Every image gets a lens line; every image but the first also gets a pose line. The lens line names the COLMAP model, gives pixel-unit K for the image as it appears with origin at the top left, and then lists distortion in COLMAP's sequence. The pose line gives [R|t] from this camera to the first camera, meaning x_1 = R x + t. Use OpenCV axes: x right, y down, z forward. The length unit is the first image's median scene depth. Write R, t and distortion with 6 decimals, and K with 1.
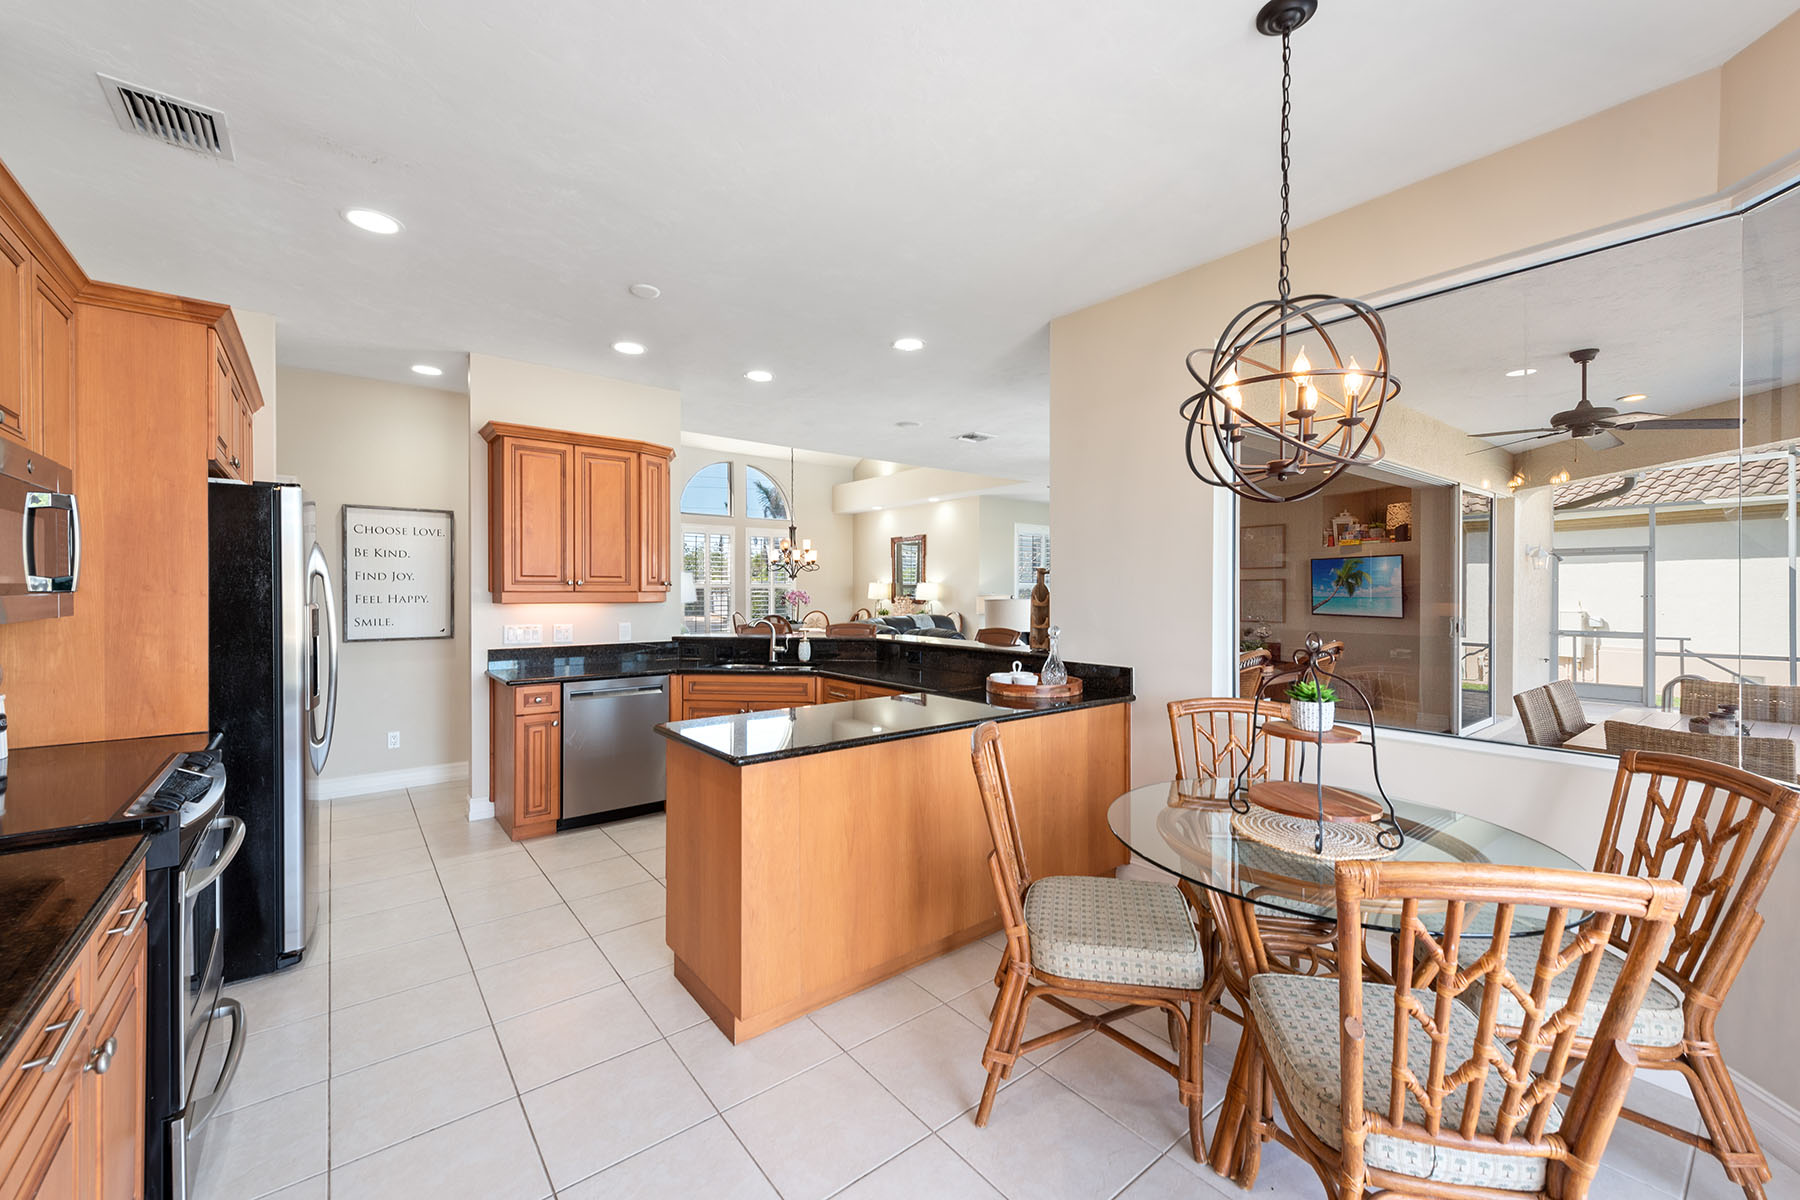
lens RADIAL K [[719.4, 0, 906.0], [0, 719.4, 596.6], [0, 0, 1]] dist [0.004222, -0.000984]
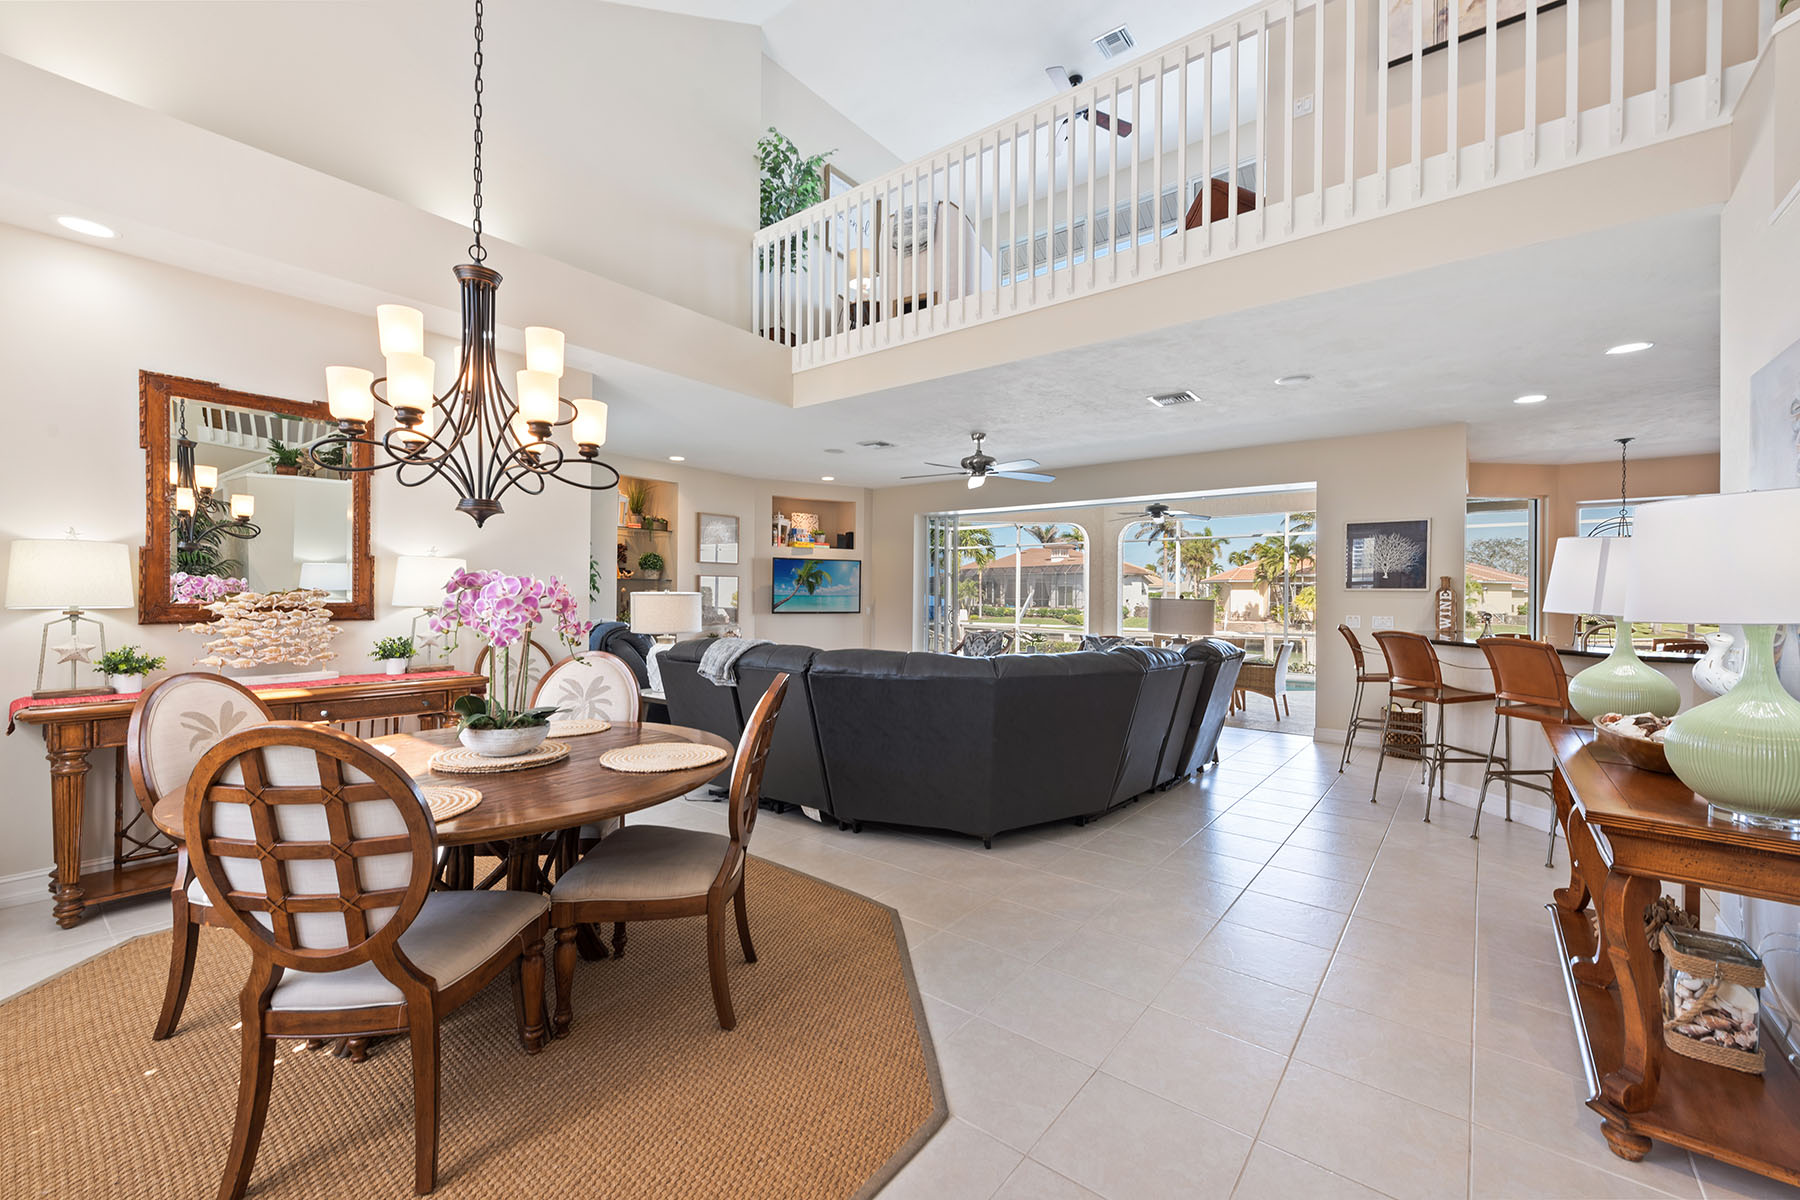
lens RADIAL K [[734.2, 0, 894.3], [0, 734.2, 598.0], [0, 0, 1]] dist [0.001724, -0.001269]
pose [[-0.213353, -0.008393, 0.976939, -0.994052], [0.002786, 0.999954, 0.009199, -0.011451], [-0.976971, 0.004684, -0.213320, 2.330000]]
